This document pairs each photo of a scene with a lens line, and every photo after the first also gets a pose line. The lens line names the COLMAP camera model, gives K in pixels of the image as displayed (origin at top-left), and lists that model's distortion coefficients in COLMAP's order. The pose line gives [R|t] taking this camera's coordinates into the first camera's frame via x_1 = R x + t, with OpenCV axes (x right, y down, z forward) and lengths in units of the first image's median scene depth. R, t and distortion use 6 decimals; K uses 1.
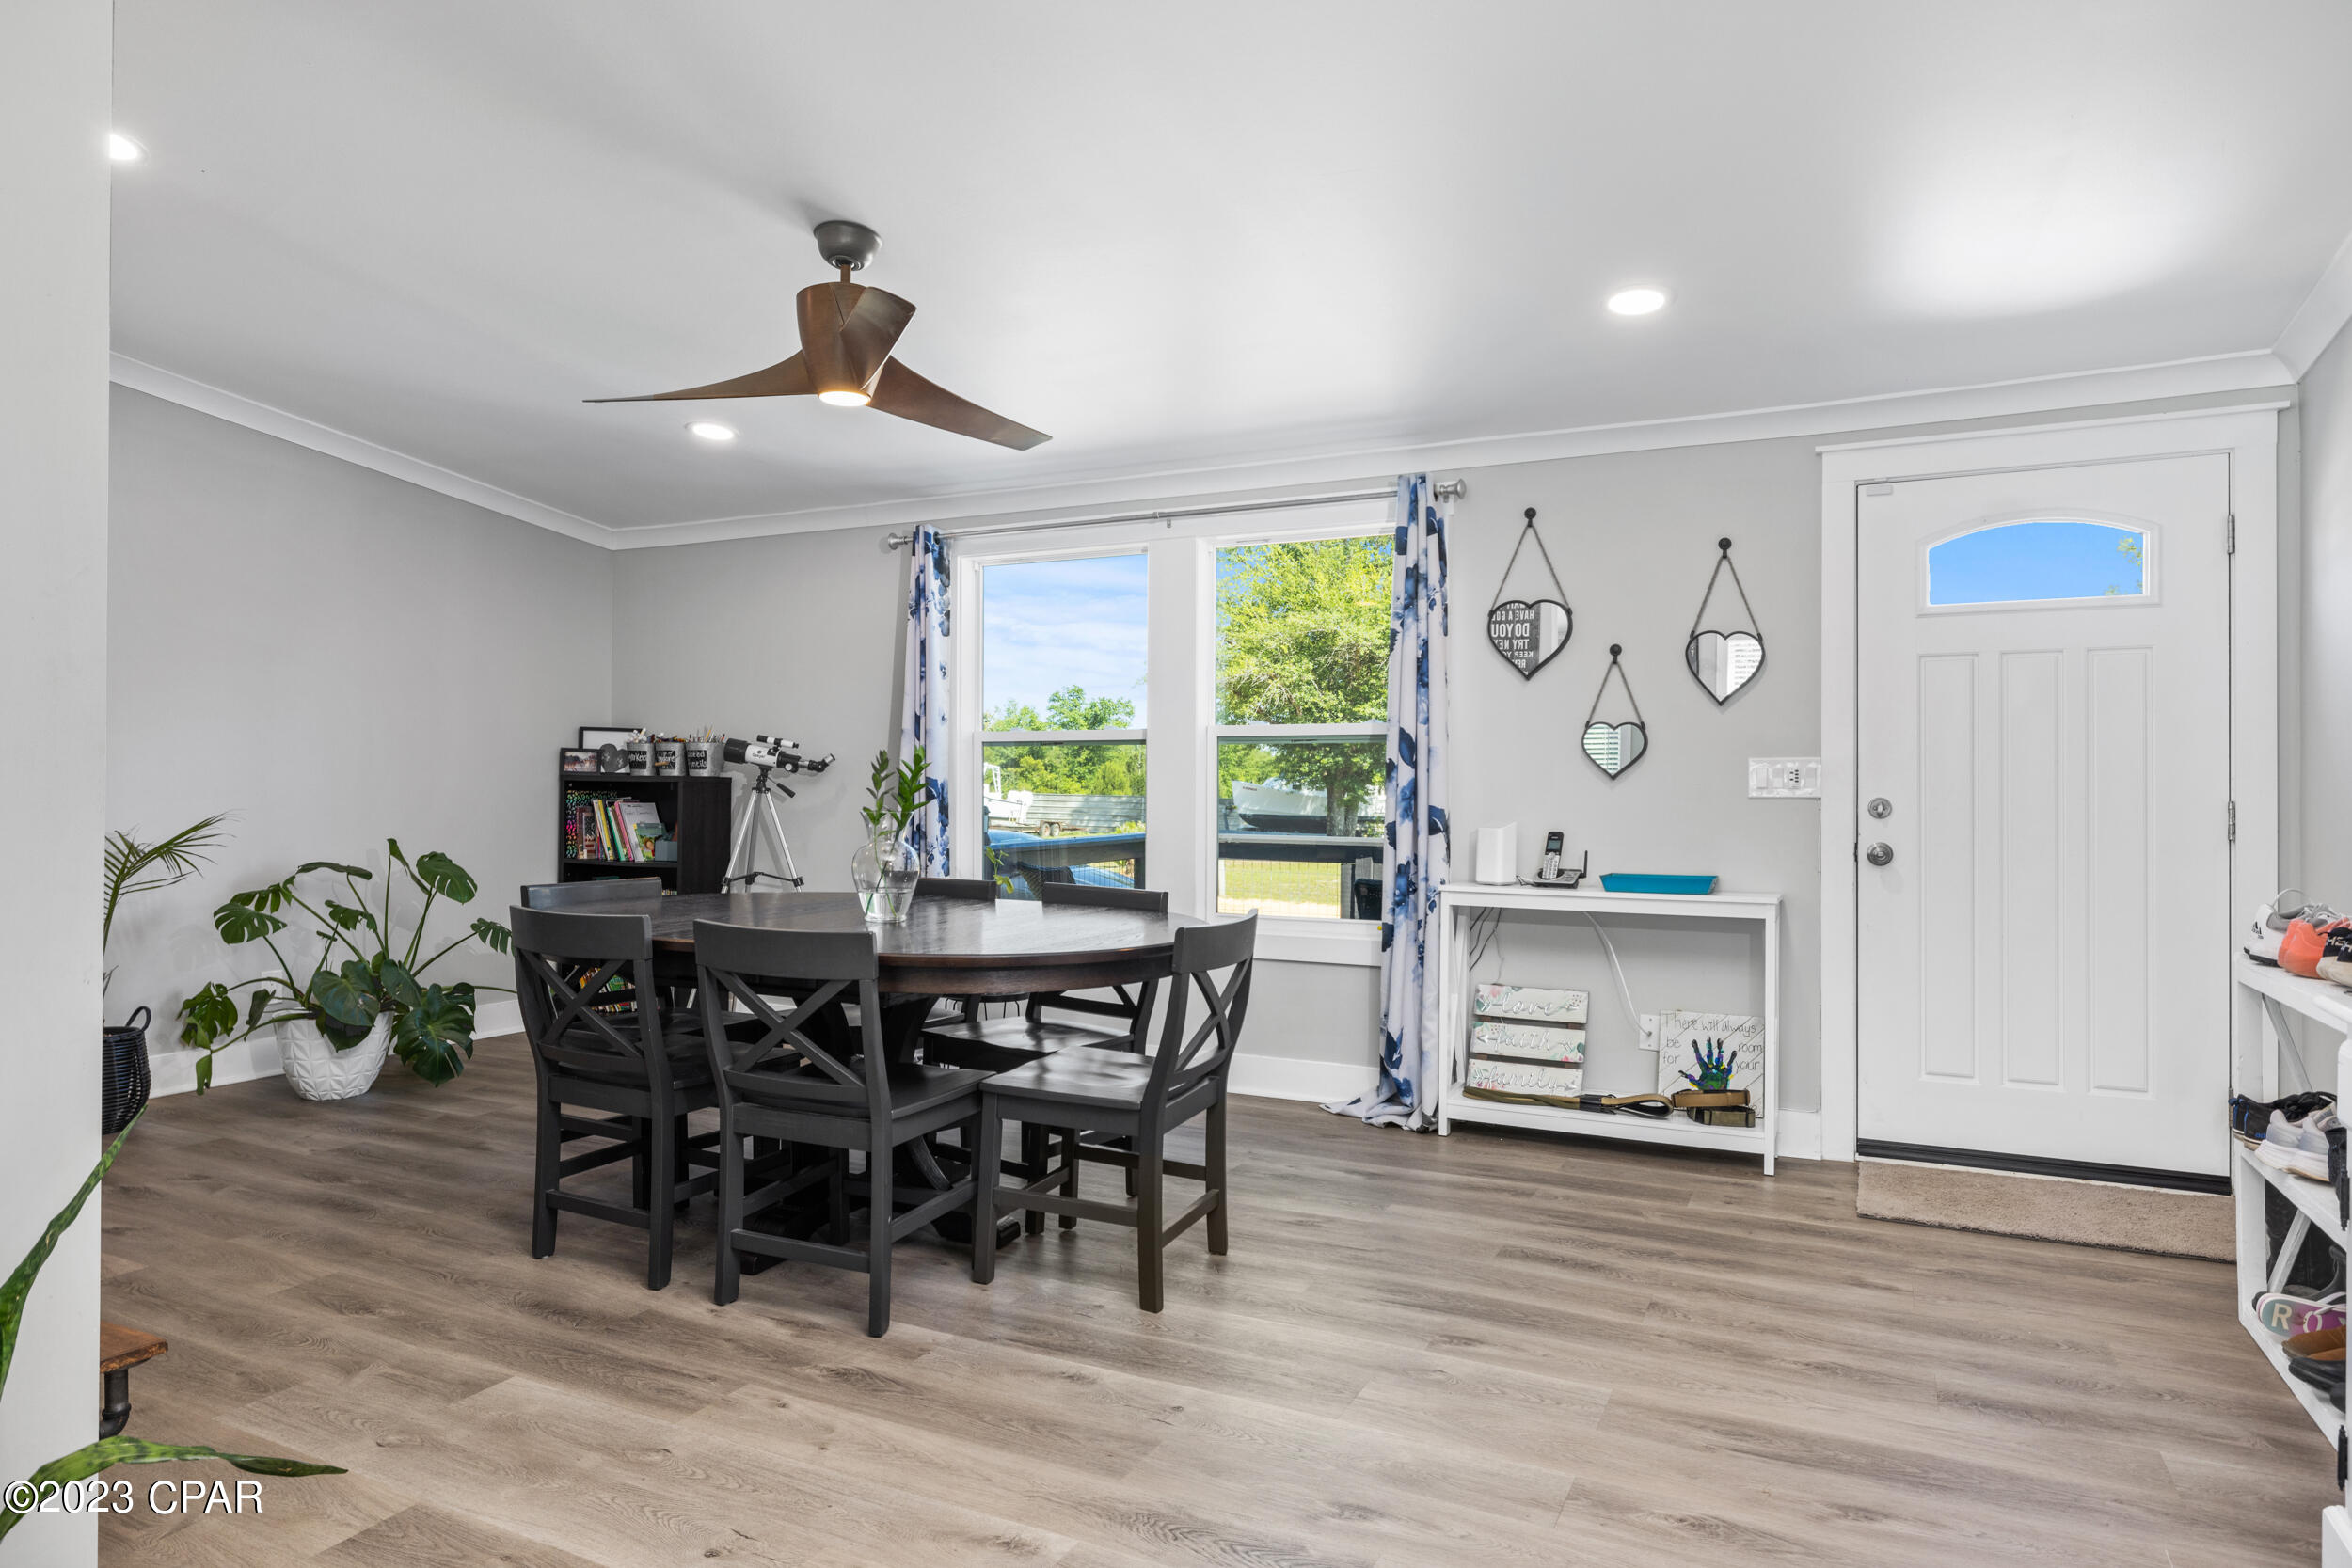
lens RADIAL K [[1421.2, 0, 1159.0], [0, 1421.2, 777.1], [0, 0, 1]] dist [-0.014557, 0.001276]
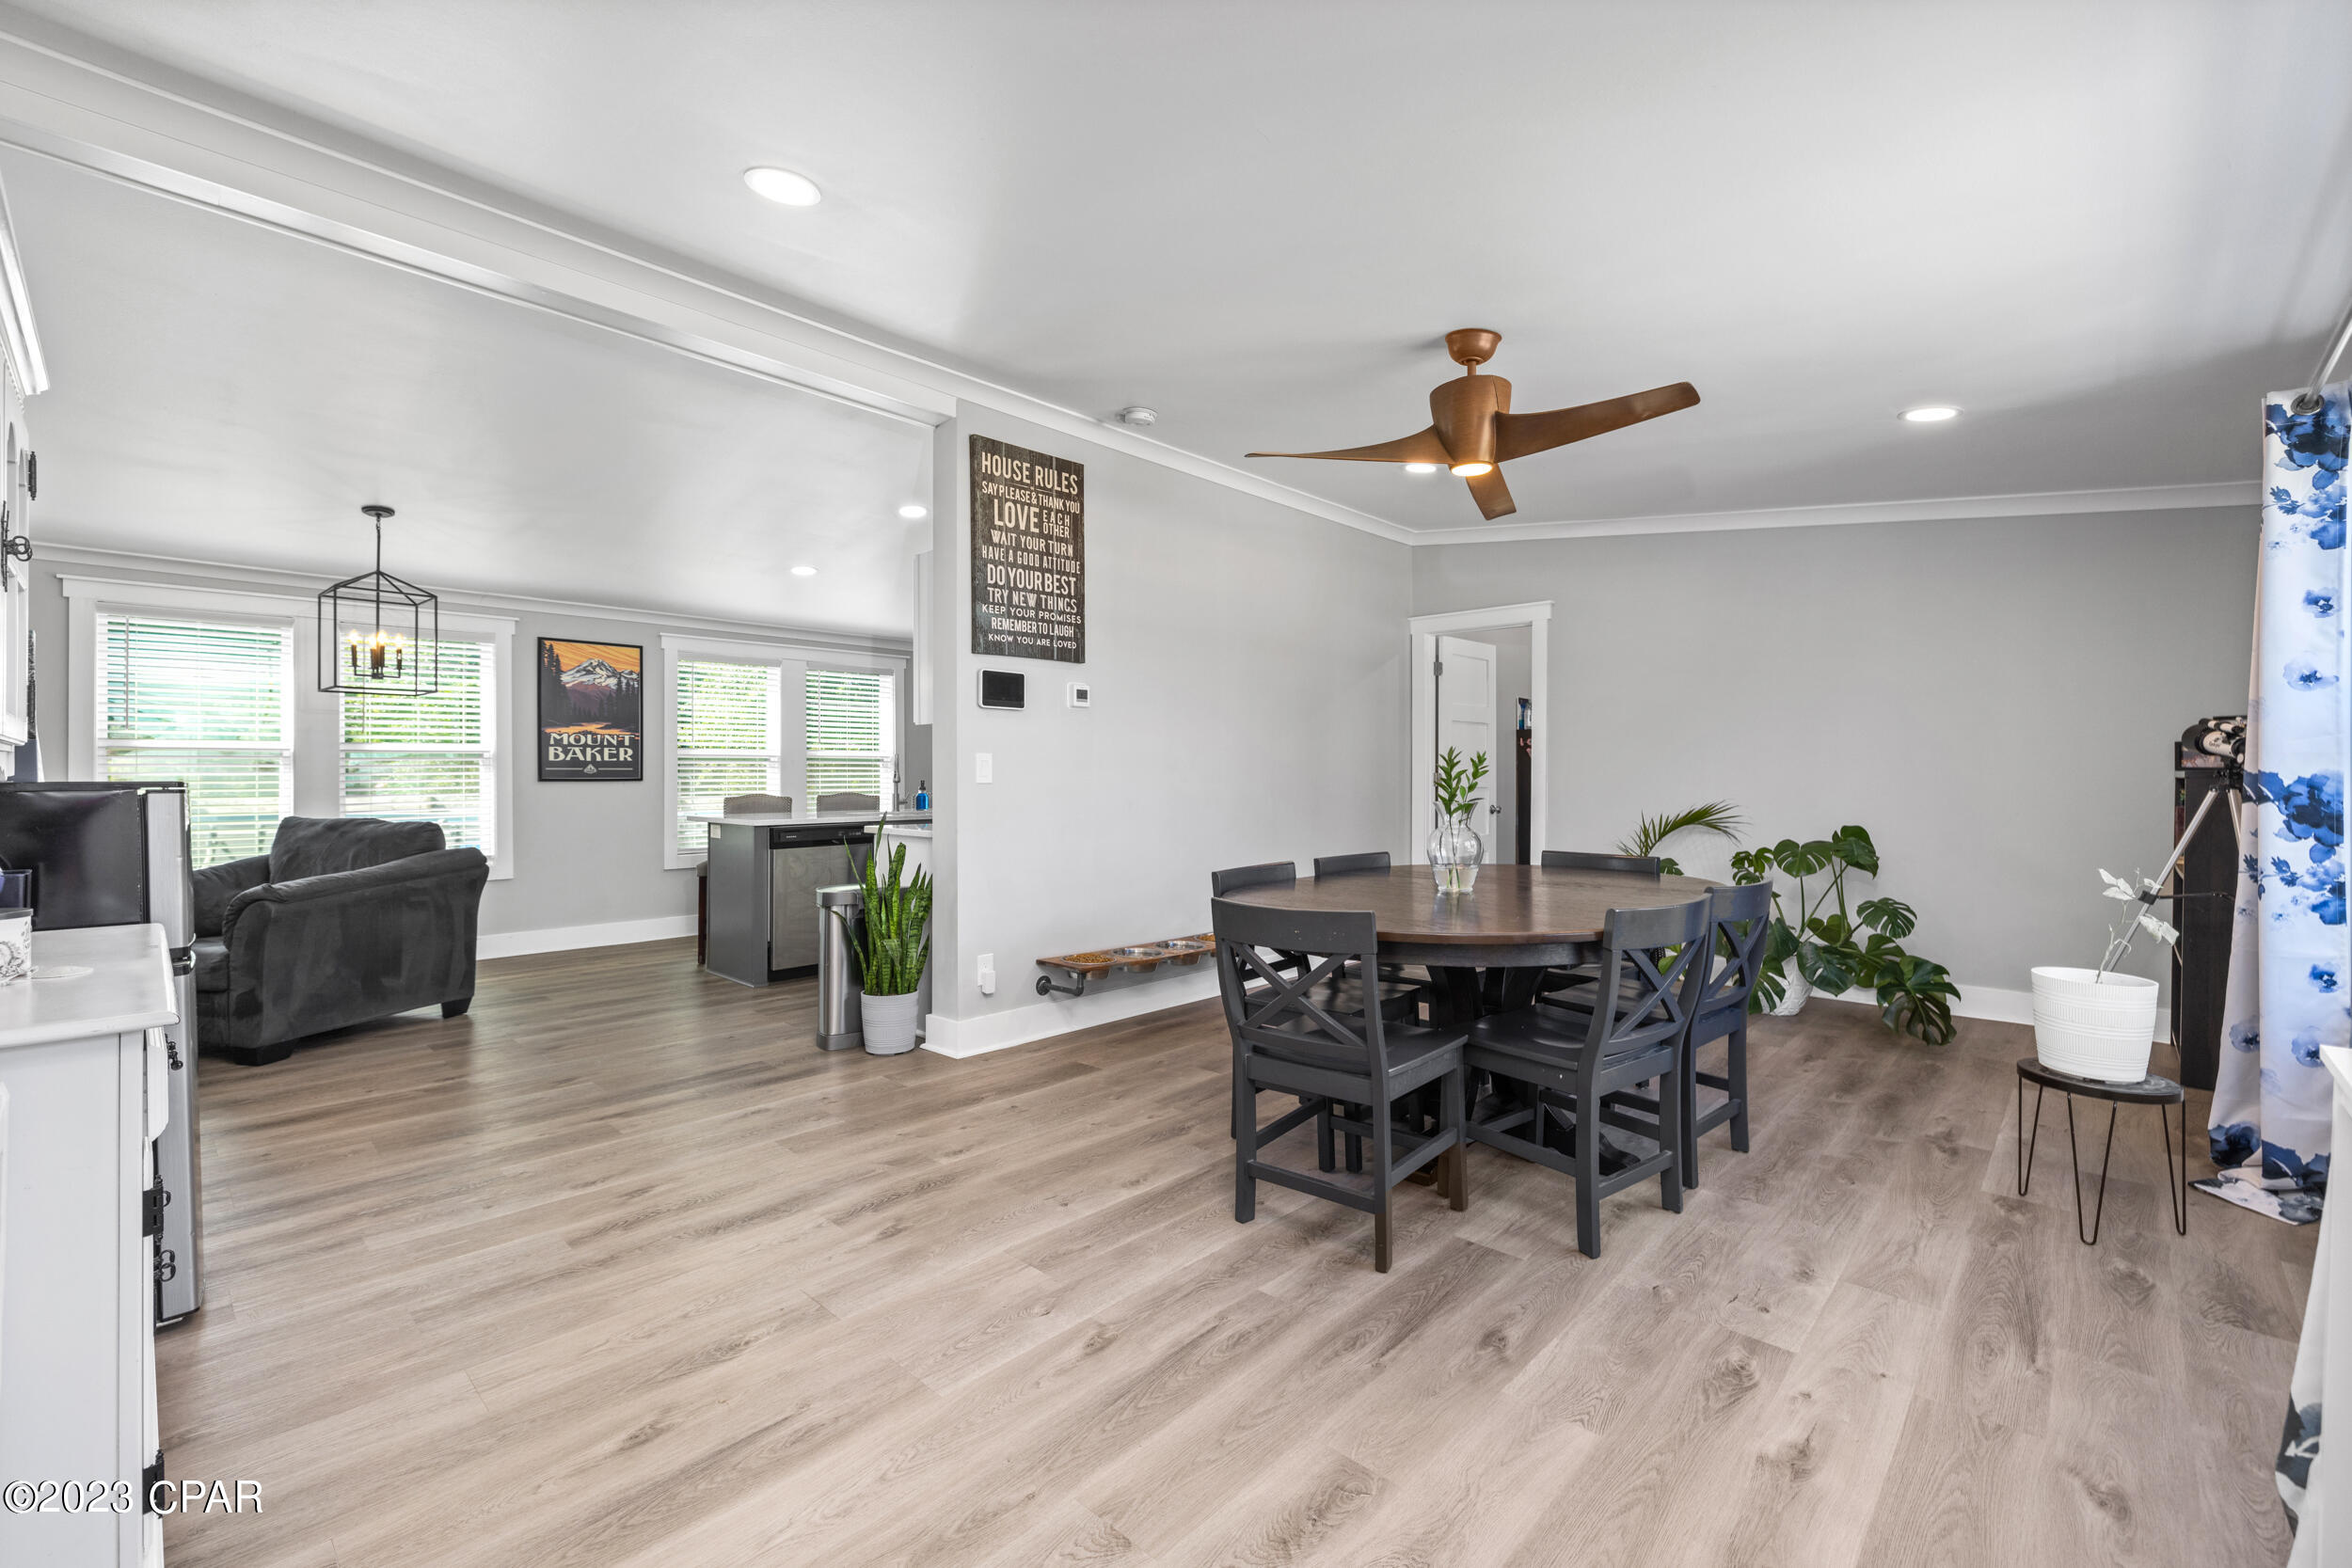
lens RADIAL K [[982.9, 0, 1160.4], [0, 982.9, 784.2], [0, 0, 1]] dist [0.008081, -0.000706]
pose [[-0.293961, 0.004035, -0.955809, 1.018951], [0.008336, 0.999964, 0.001657, 0.003170], [0.955781, -0.007480, -0.293984, 1.474061]]
